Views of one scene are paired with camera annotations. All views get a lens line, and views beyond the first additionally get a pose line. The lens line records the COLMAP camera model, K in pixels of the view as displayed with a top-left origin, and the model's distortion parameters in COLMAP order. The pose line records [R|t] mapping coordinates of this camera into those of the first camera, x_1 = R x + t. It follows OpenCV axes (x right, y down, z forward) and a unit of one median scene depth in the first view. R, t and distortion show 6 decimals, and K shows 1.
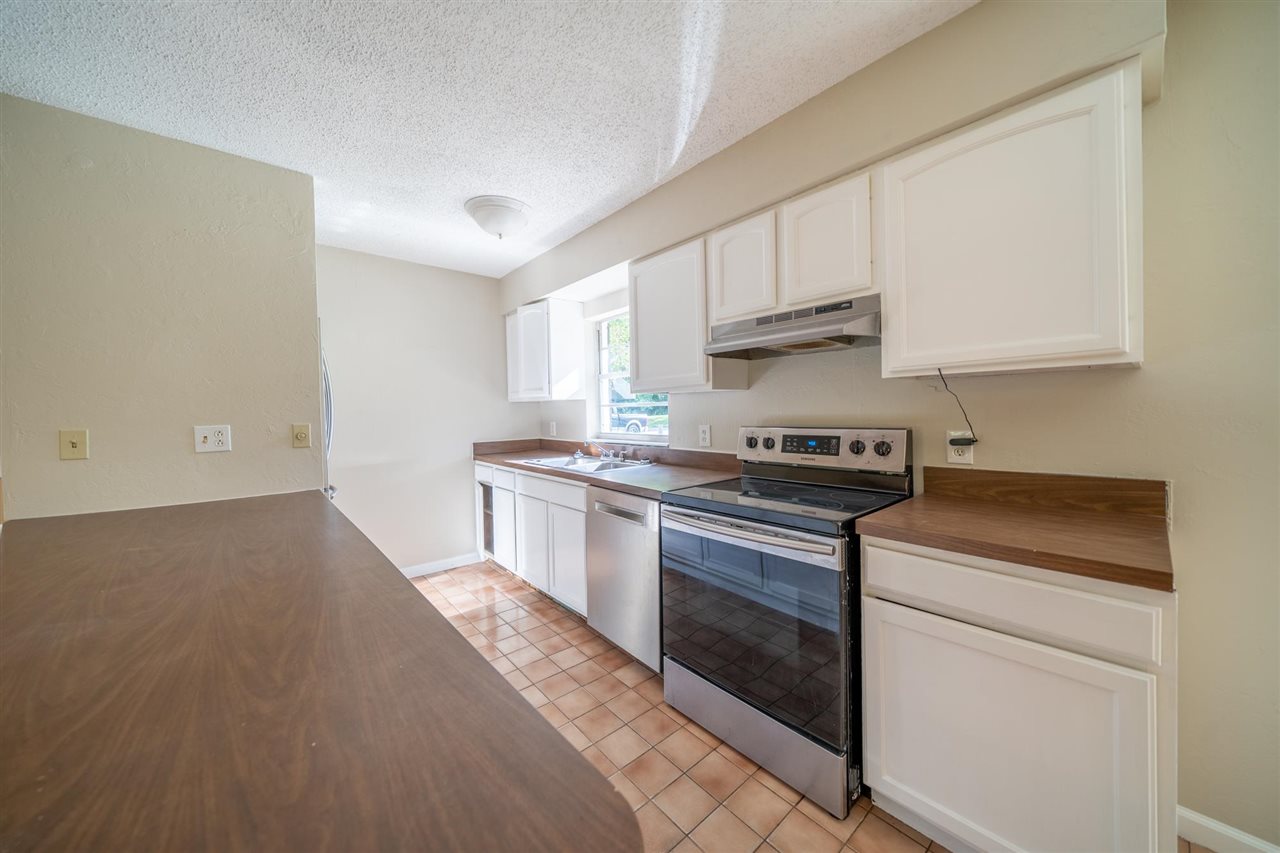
lens RADIAL K [[450.0, 0, 647.6], [0, 450.0, 421.8], [0, 0, 1]] dist [-0.008625, 0.000888]
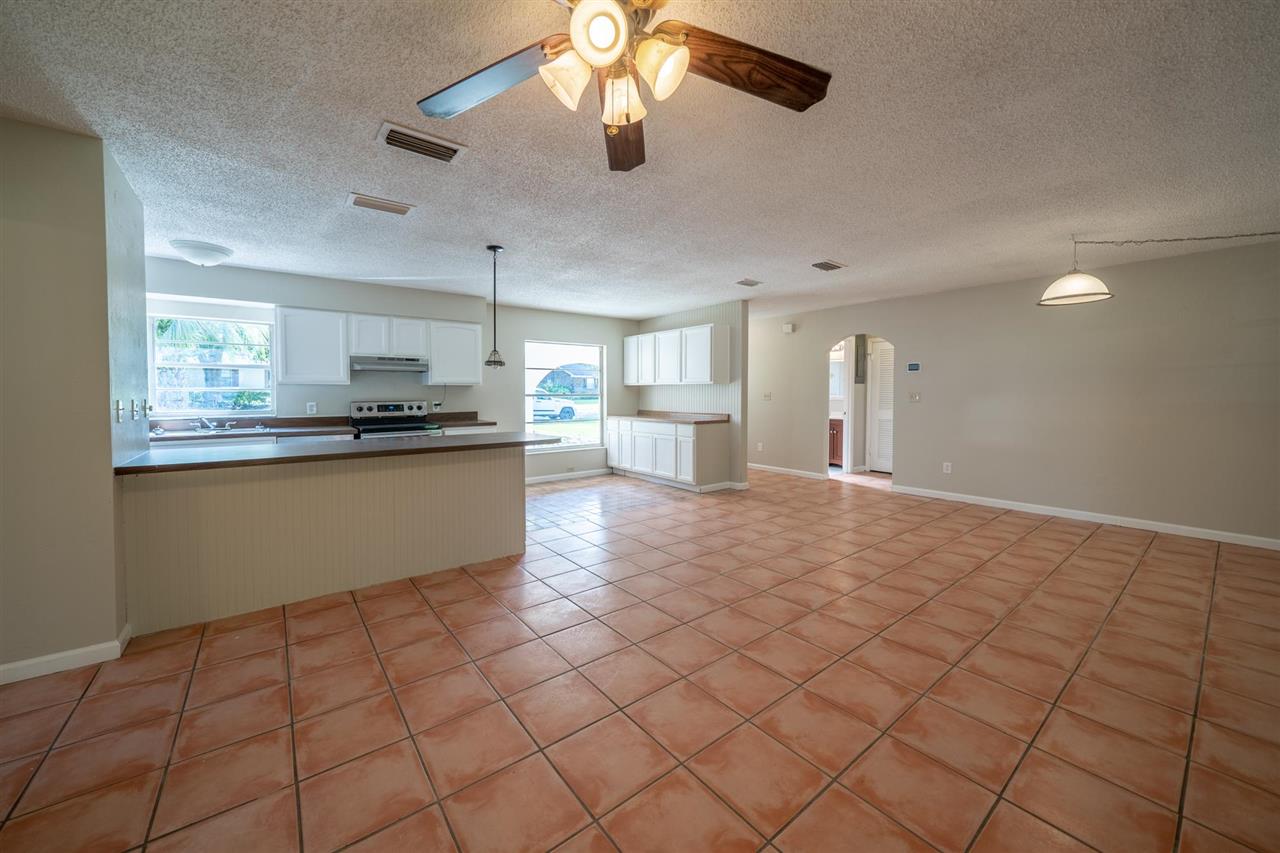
lens RADIAL K [[450.0, 0, 579.7], [0, 450.0, 405.4], [0, 0, 1]] dist [-0.008625, 0.000888]
pose [[0.123343, -0.011524, 0.992297, -1.993046], [0.022088, 0.999717, 0.008864, 0.035547], [-0.992118, 0.020824, 0.123563, -0.367531]]
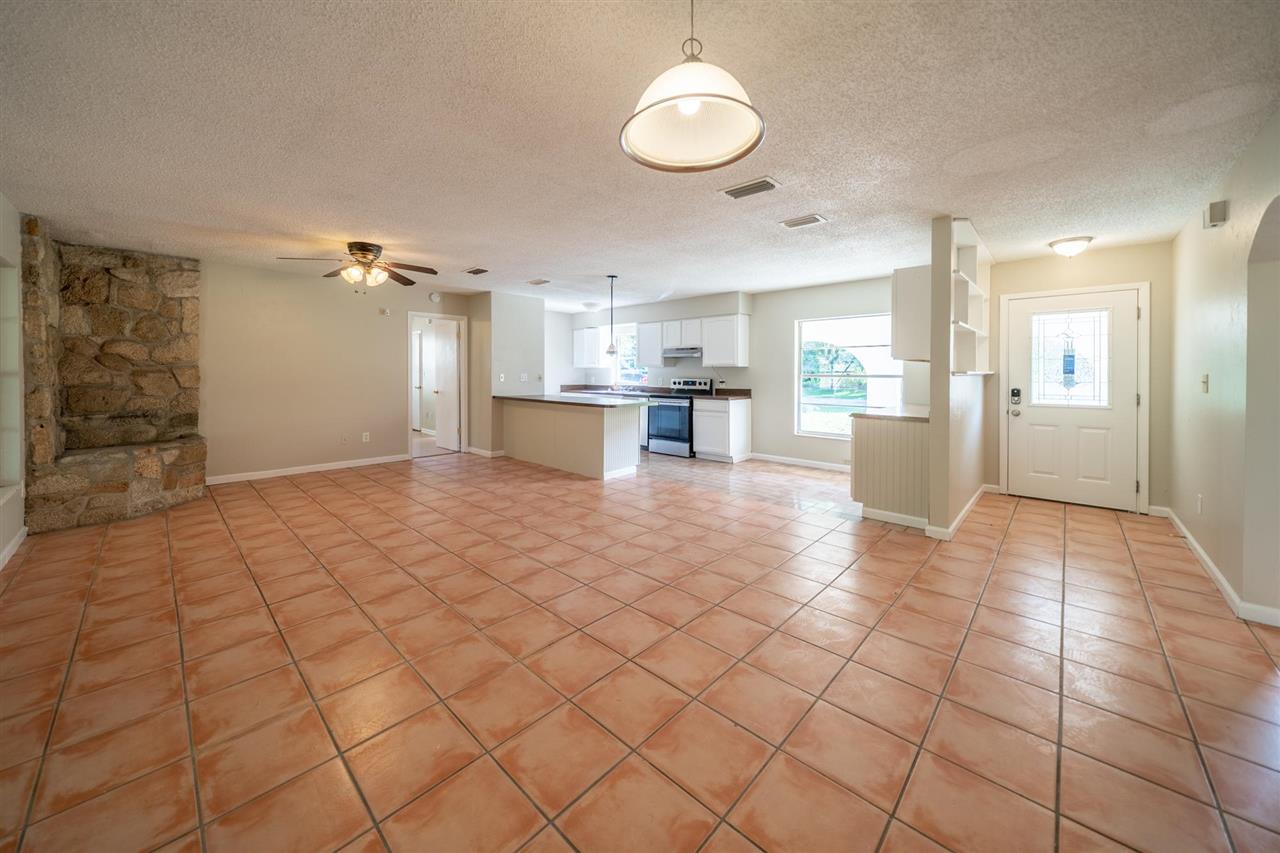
lens RADIAL K [[450.0, 0, 656.2], [0, 450.0, 376.3], [0, 0, 1]] dist [-0.008625, 0.000888]
pose [[0.992759, 0.019472, 0.118533, -0.331683], [-0.017632, 0.999708, -0.016551, 0.058408], [-0.118821, 0.014341, 0.992812, -2.519485]]
